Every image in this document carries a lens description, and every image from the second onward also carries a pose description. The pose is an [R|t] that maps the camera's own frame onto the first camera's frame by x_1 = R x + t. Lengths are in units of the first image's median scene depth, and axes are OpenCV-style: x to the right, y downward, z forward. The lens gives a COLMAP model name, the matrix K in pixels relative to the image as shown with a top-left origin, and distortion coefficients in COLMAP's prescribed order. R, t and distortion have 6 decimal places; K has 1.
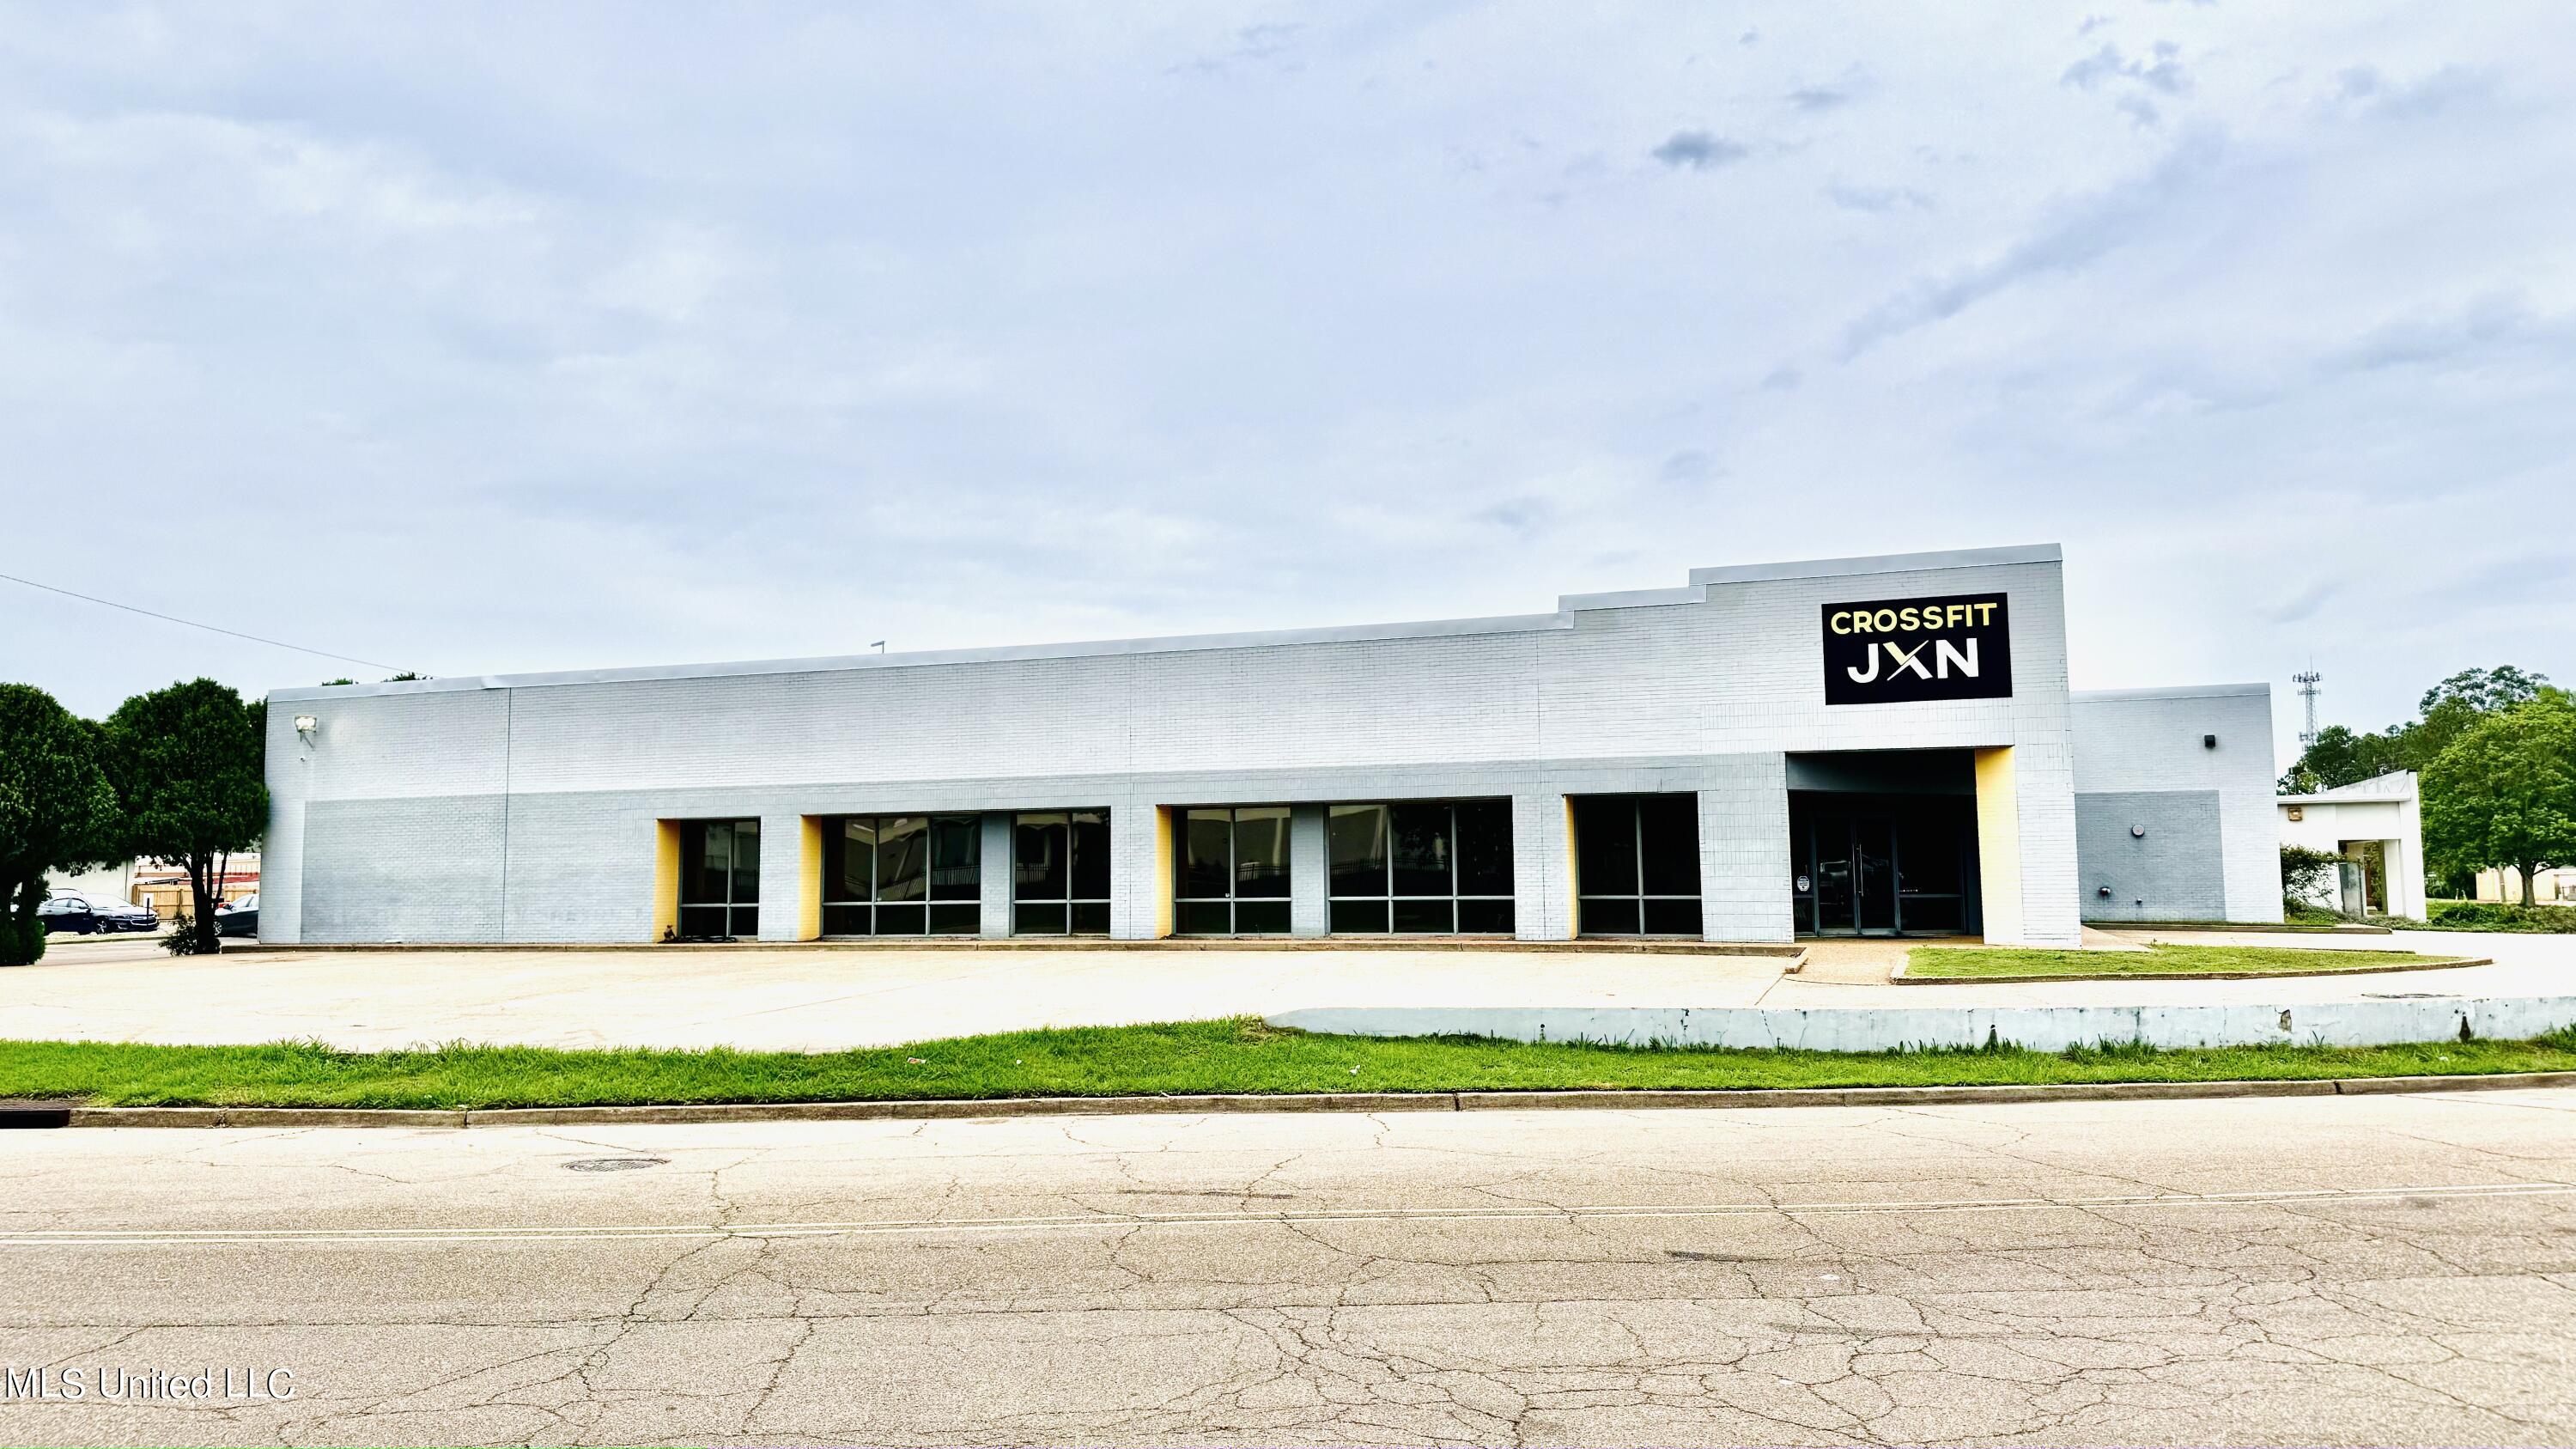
lens RADIAL K [[1787.8, 0, 1288.0], [0, 1787.8, 724.5], [0, 0, 1]] dist [0.155105, -0.226828]
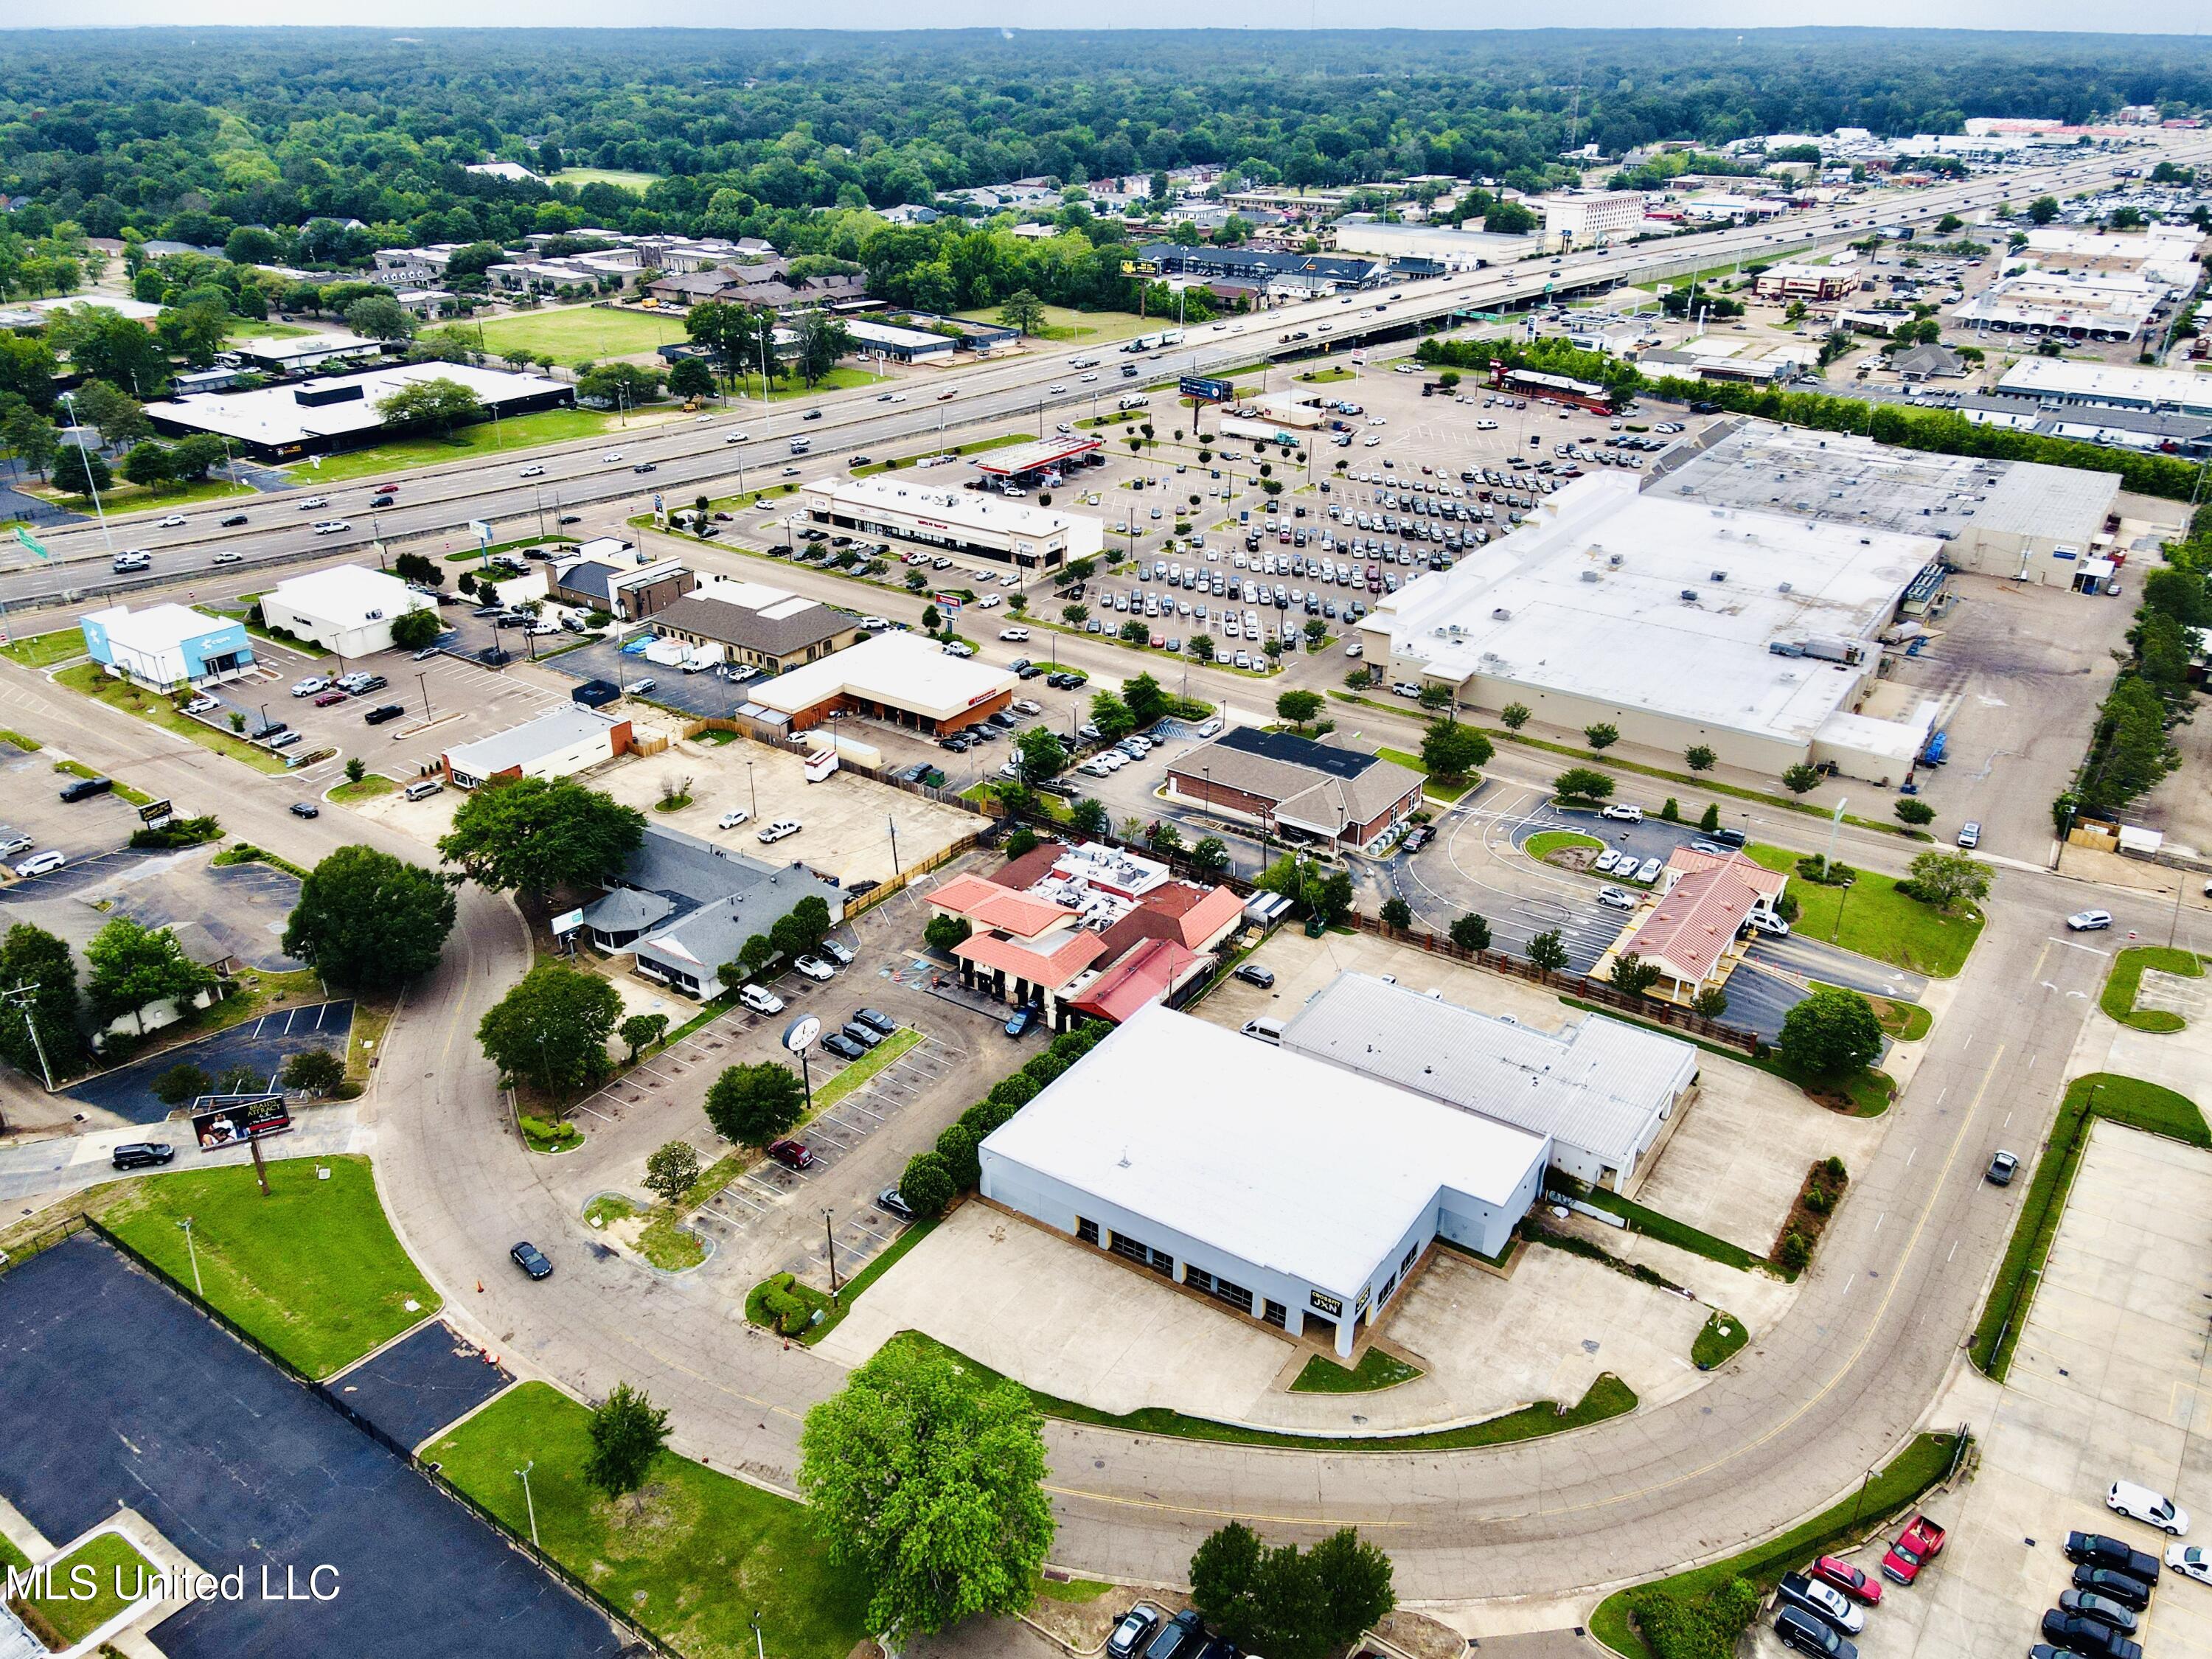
lens RADIAL K [[1616.9, 0, 1106.0], [0, 1616.9, 829.5], [0, 0, 1]] dist [-0.014090, 0.044197]
pose [[0.968802, 0.120516, -0.216561, 0.566474], [0.011678, 0.850638, 0.525622, -3.523549], [0.247561, -0.511753, 0.822692, -2.158879]]
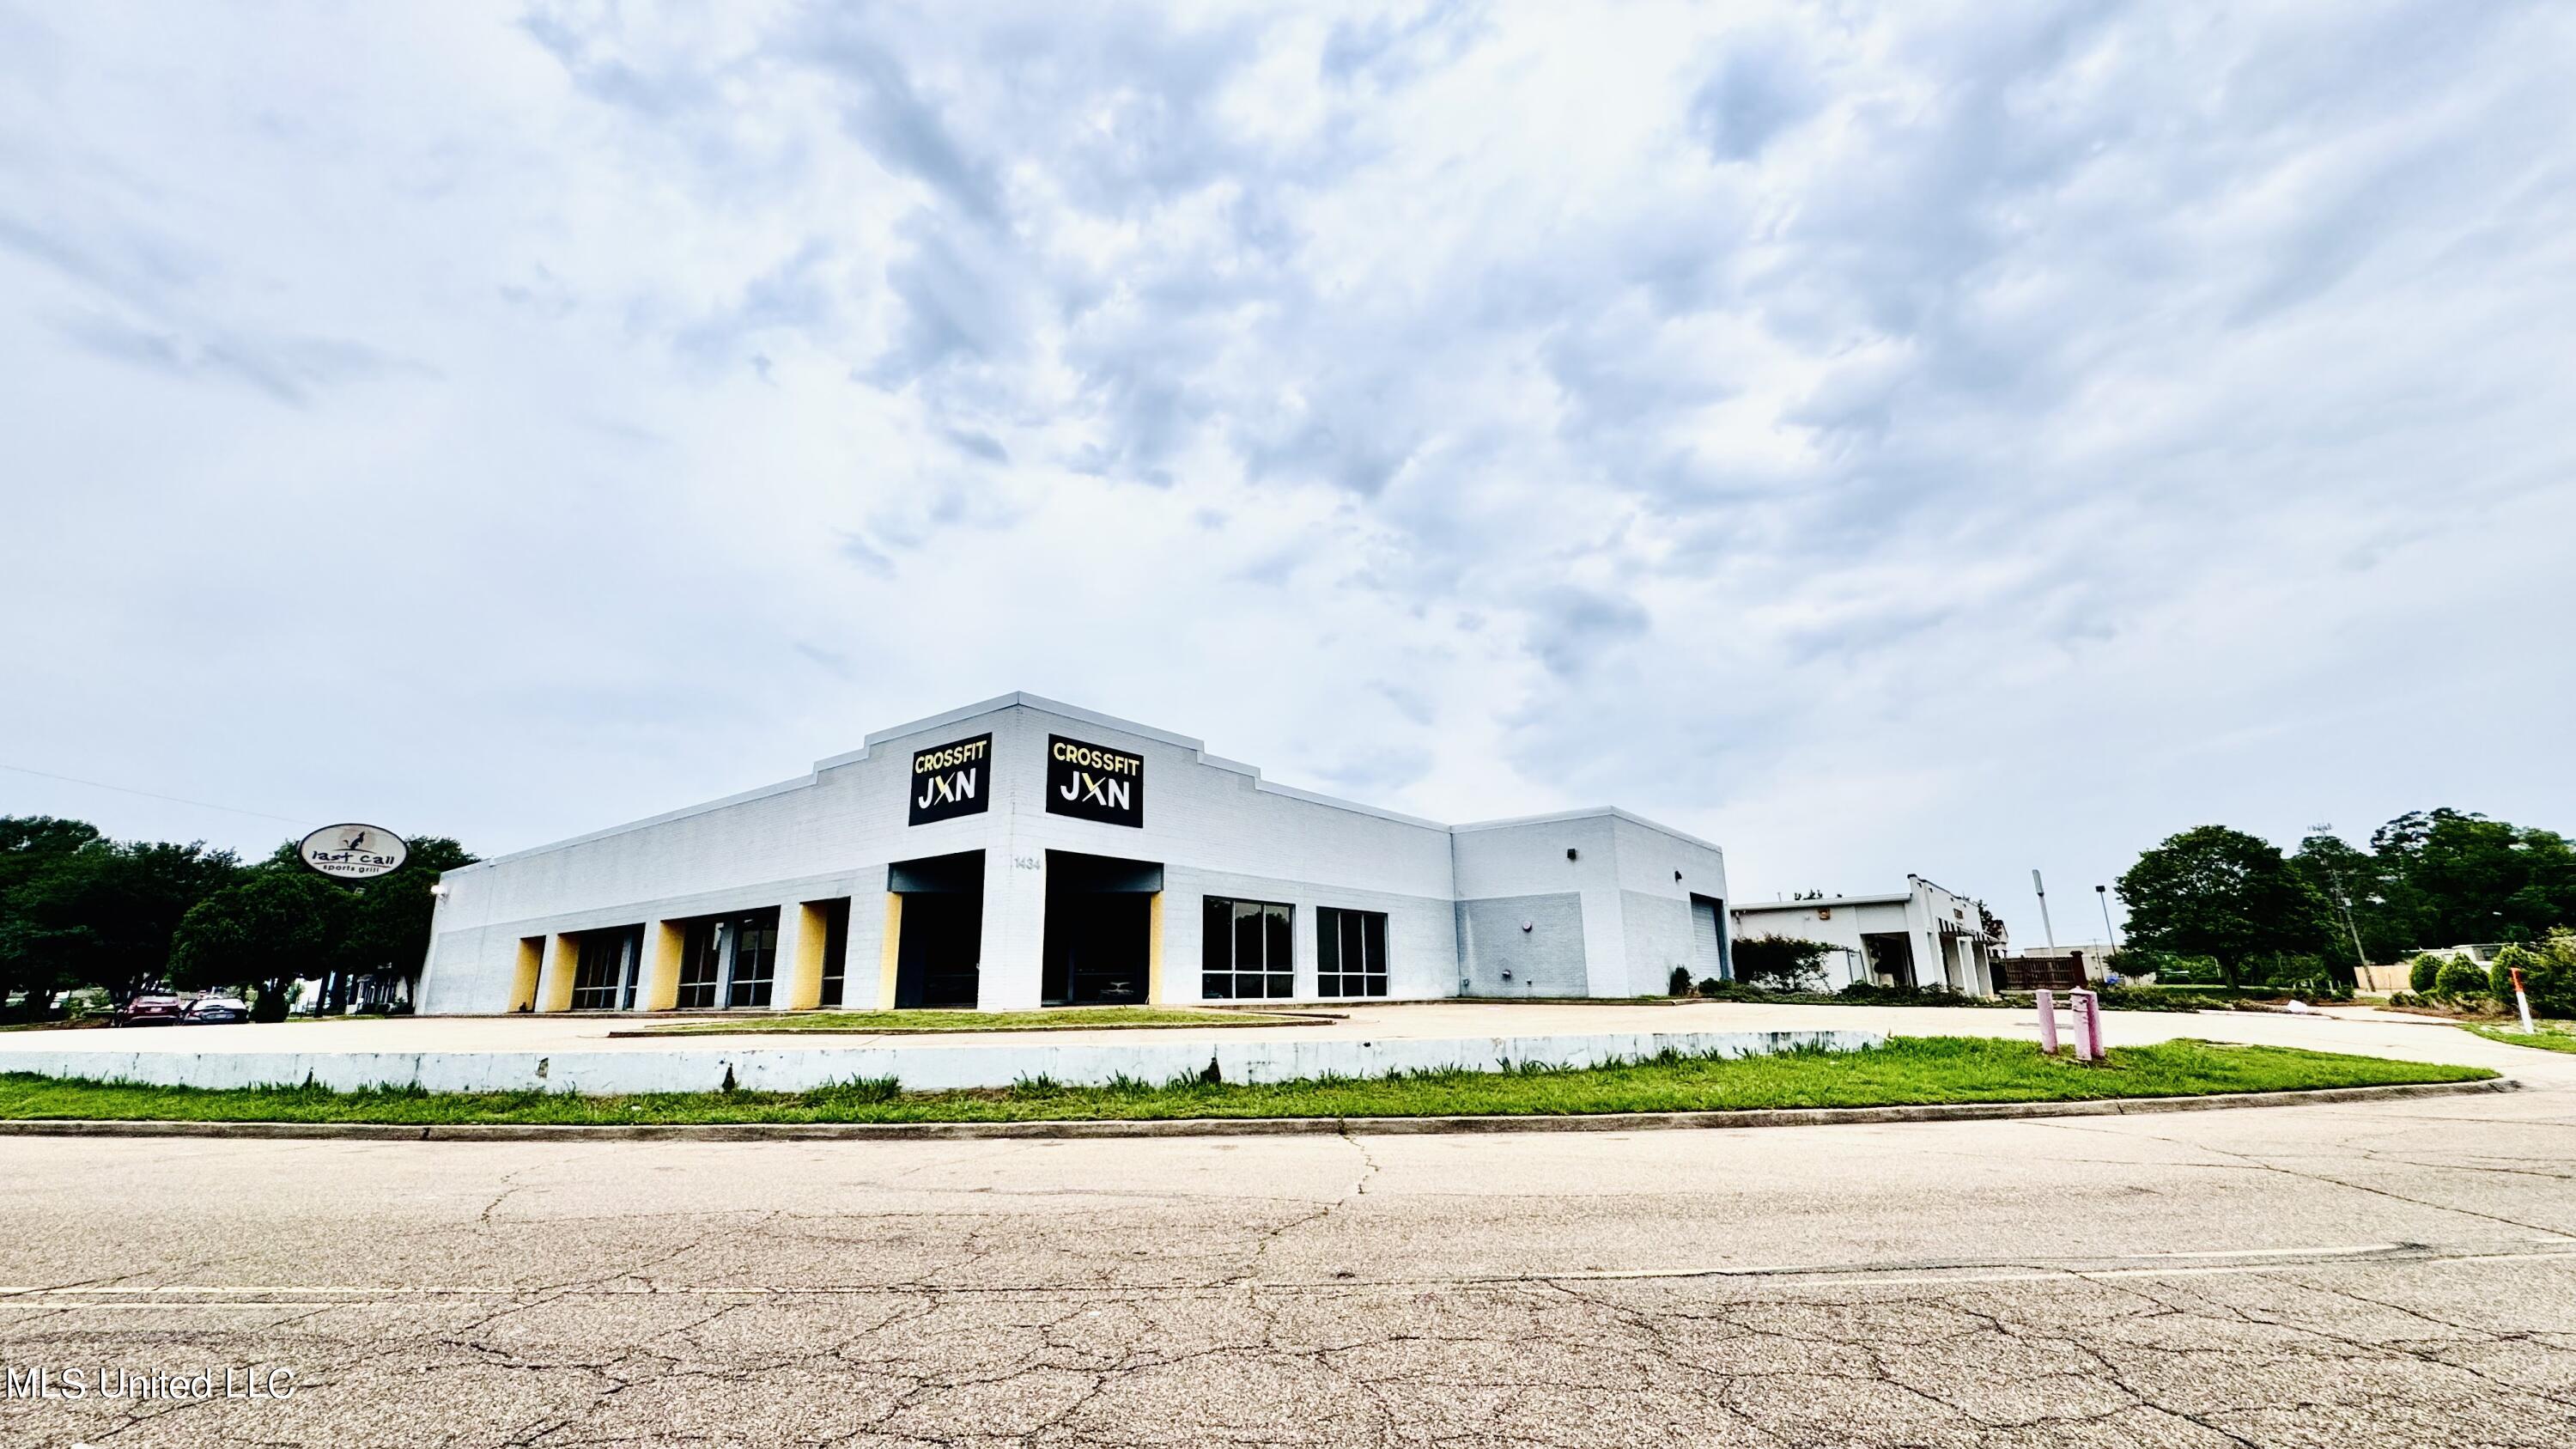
lens RADIAL K [[1024.5, 0, 1298.0], [0, 1024.5, 727.1], [0, 0, 1]] dist [-0.006214, 0.000005]
pose [[0.952319, -0.082715, -0.293679, 0.812425], [0.033762, 0.985208, -0.168003, 0.054479], [0.303231, 0.150077, 0.941025, 0.370852]]
